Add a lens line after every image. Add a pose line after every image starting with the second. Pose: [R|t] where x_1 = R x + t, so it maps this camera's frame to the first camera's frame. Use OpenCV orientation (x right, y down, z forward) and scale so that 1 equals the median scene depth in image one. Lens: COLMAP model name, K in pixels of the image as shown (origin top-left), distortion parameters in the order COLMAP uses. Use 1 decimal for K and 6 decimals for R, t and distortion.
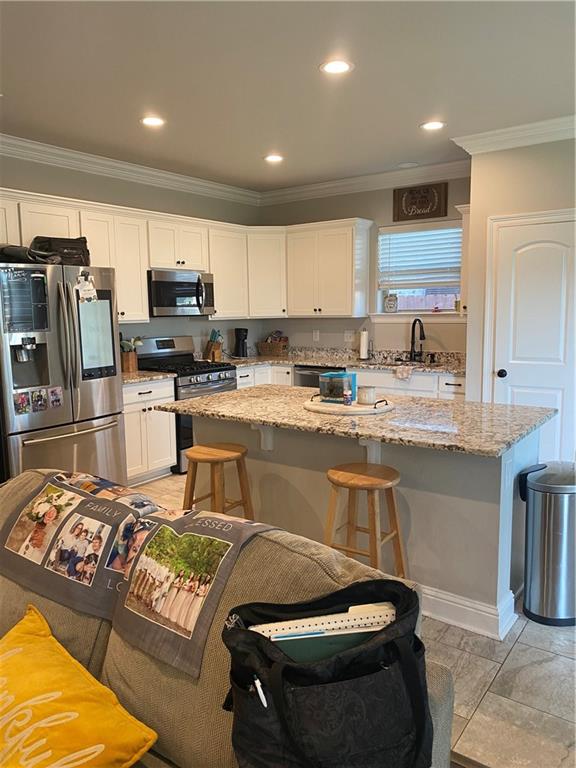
lens RADIAL K [[584.6, 0, 289.2], [0, 584.6, 384.1], [0, 0, 1]] dist [0.015840, 0.001641]
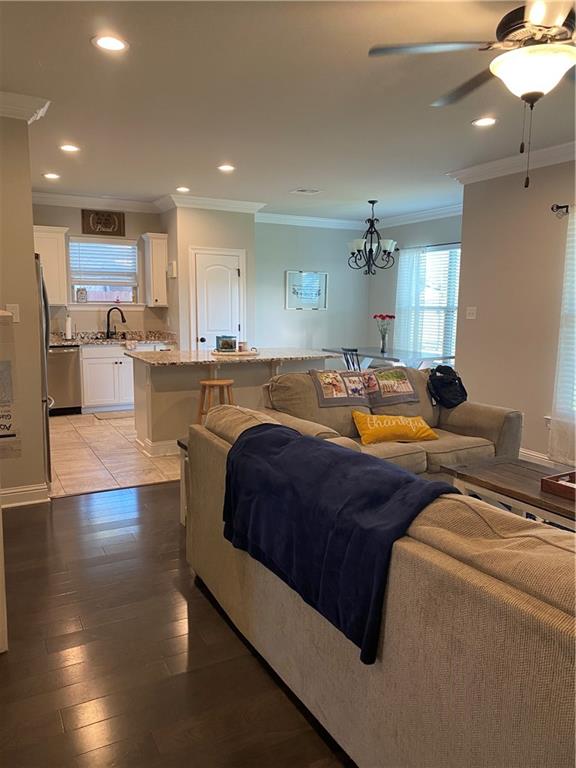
lens RADIAL K [[584.6, 0, 292.1], [0, 584.6, 385.3], [0, 0, 1]] dist [0.015840, 0.001641]
pose [[0.428450, -0.108086, 0.897077, -0.862565], [0.101622, 0.992285, 0.071022, 0.015018], [-0.897833, 0.060733, 0.436129, 0.026563]]
